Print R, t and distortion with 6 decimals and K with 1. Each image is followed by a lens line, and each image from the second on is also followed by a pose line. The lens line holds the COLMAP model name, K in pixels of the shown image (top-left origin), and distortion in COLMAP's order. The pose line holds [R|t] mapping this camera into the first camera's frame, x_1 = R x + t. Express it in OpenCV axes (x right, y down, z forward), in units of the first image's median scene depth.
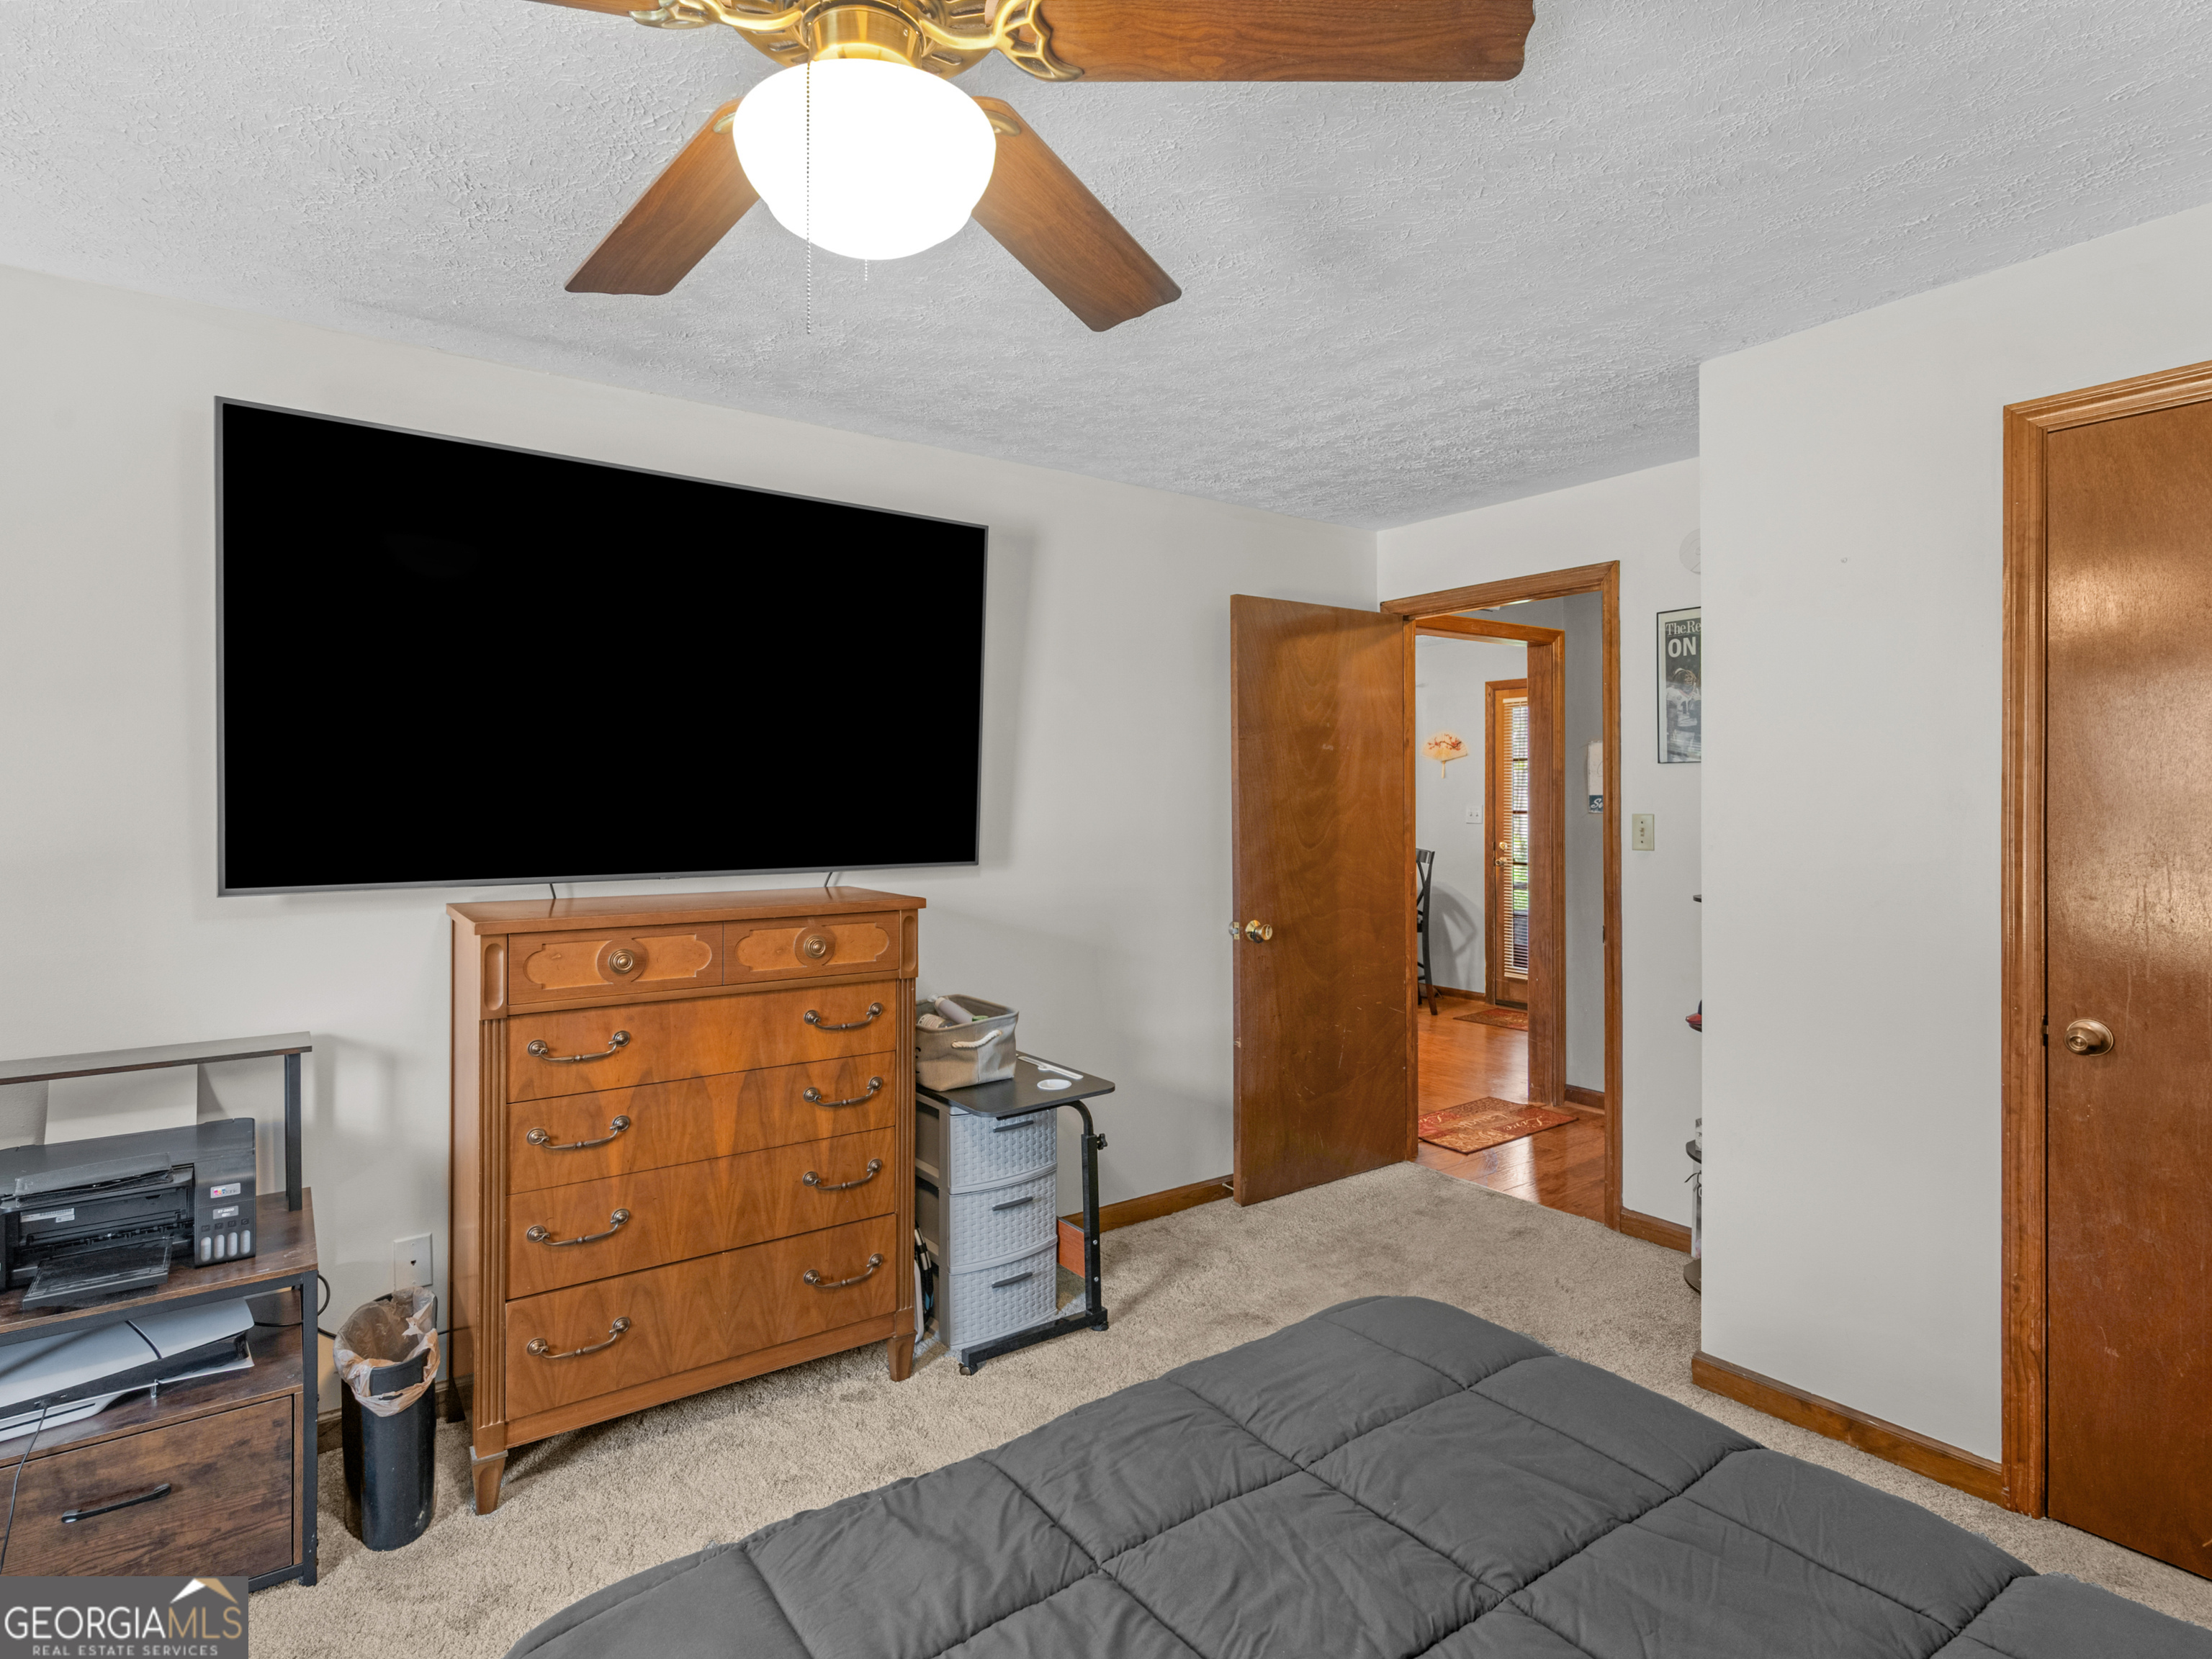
lens RADIAL K [[1133.1, 0, 1112.8], [0, 1133.1, 805.5], [0, 0, 1]] dist [-0.000104, 0.001156]
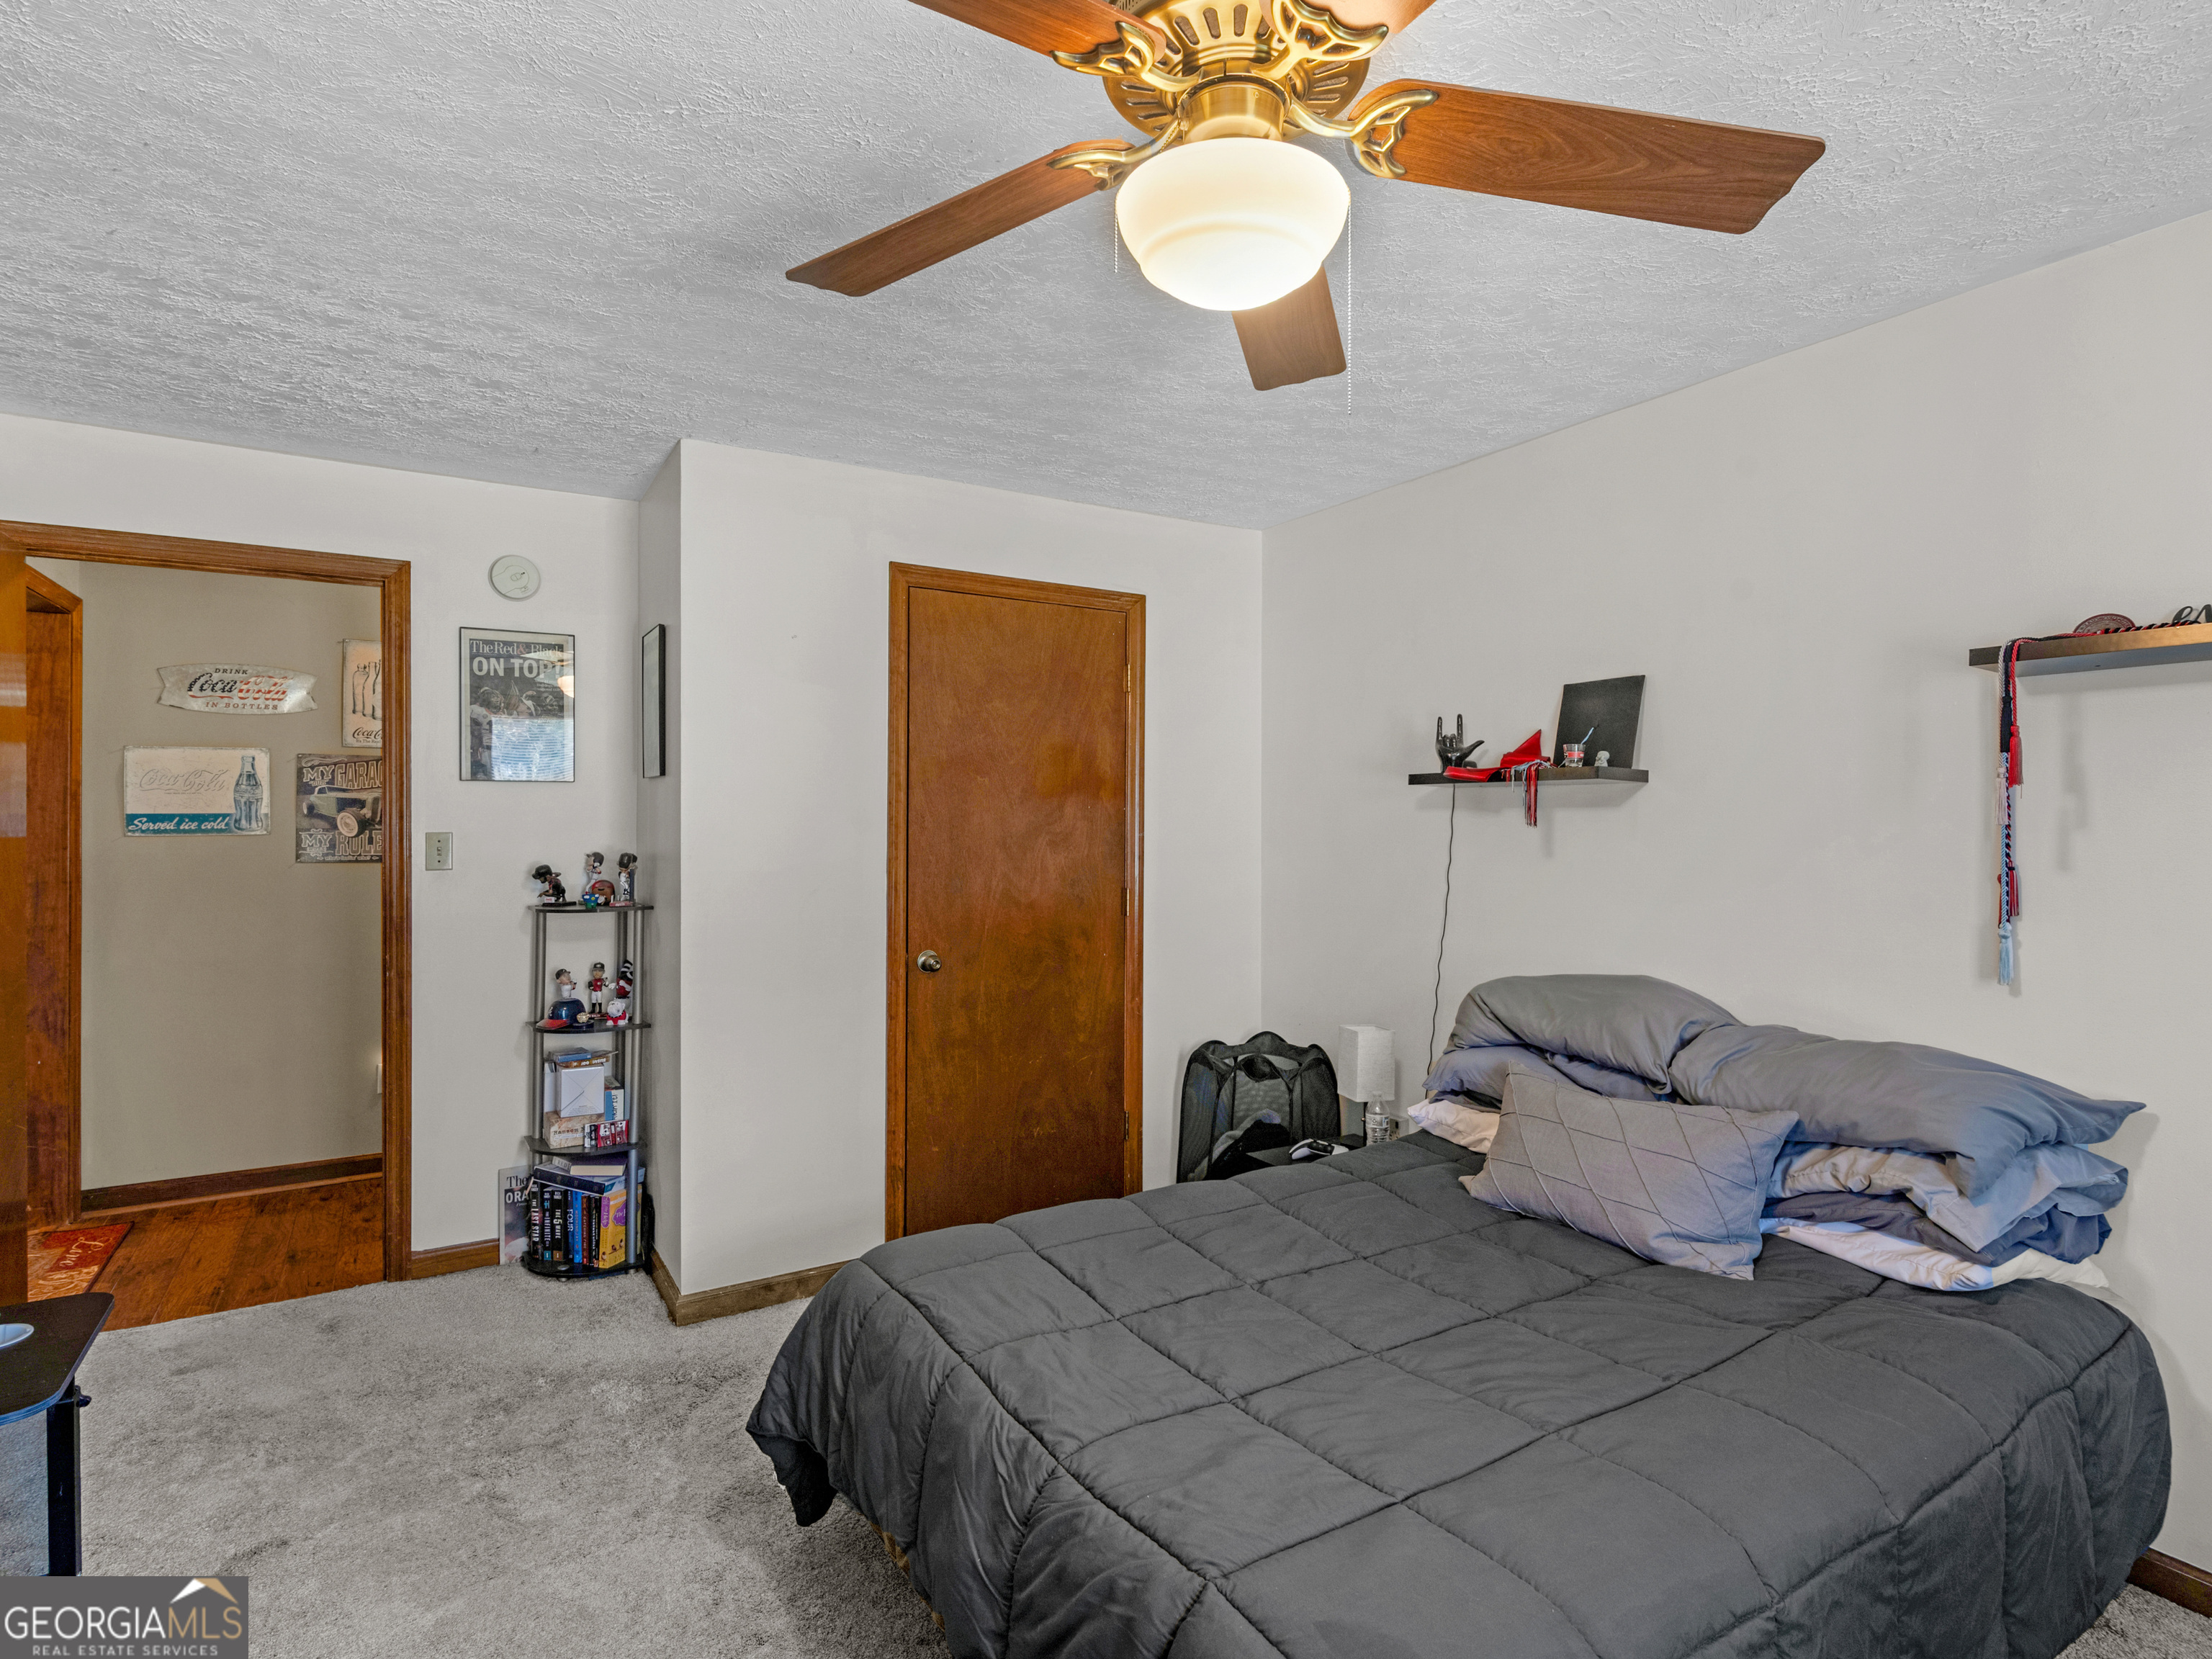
lens RADIAL K [[1133.1, 0, 1115.2], [0, 1133.1, 825.3], [0, 0, 1]] dist [-0.000104, 0.001156]
pose [[0.095134, -0.001425, 0.995463, -0.631948], [0.006619, 0.999978, 0.000799, 0.006864], [-0.995443, 0.006513, 0.095141, 0.487379]]
